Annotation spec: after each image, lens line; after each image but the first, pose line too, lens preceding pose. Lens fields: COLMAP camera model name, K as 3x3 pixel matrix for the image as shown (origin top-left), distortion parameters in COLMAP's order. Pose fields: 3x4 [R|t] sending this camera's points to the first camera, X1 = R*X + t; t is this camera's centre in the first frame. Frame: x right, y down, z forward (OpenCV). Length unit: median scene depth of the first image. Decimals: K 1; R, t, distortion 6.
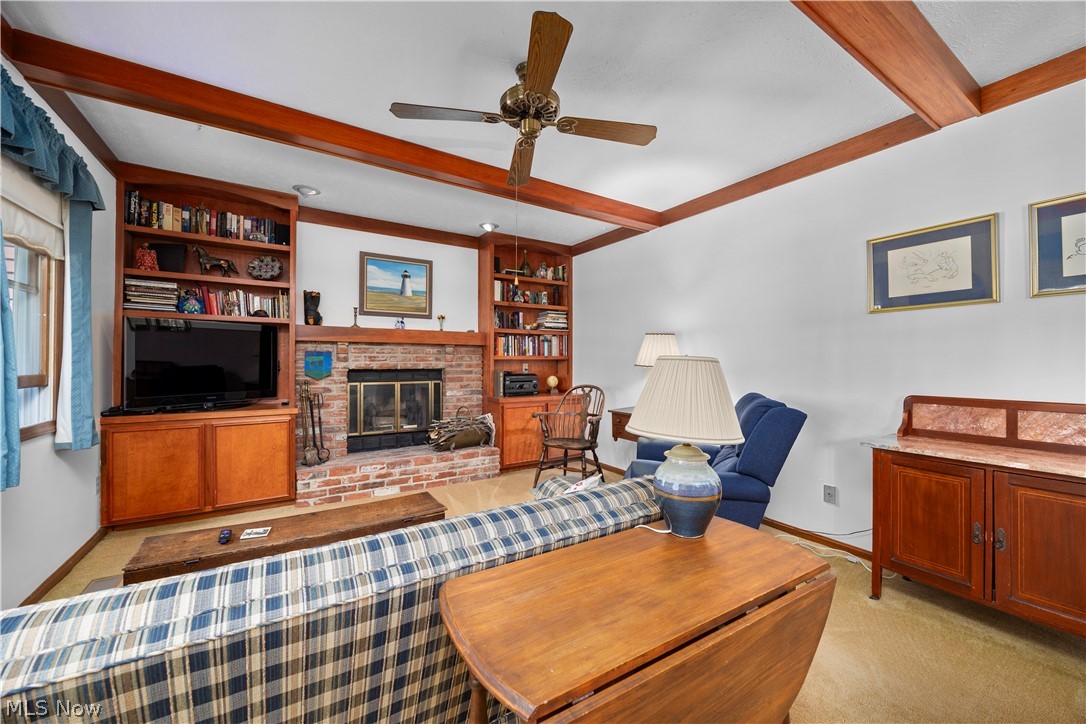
lens RADIAL K [[416.8, 0, 536.6], [0, 416.8, 360.6], [0, 0, 1]] dist [-0.001352, -0.000510]
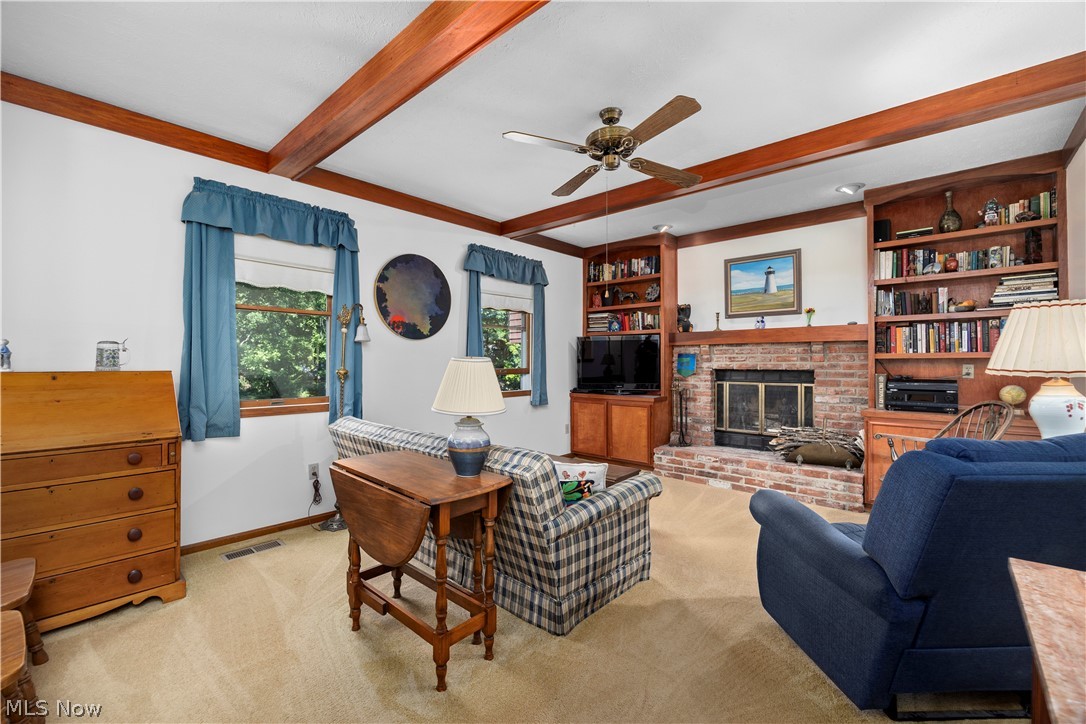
lens RADIAL K [[442.8, 0, 541.7], [0, 442.8, 358.5], [0, 0, 1]] dist [-0.017704, 0.000561]
pose [[0.273701, -0.007409, -0.961786, 0.541957], [0.006741, 0.999961, -0.005784, -0.003382], [0.961791, -0.004900, 0.273740, 0.230461]]
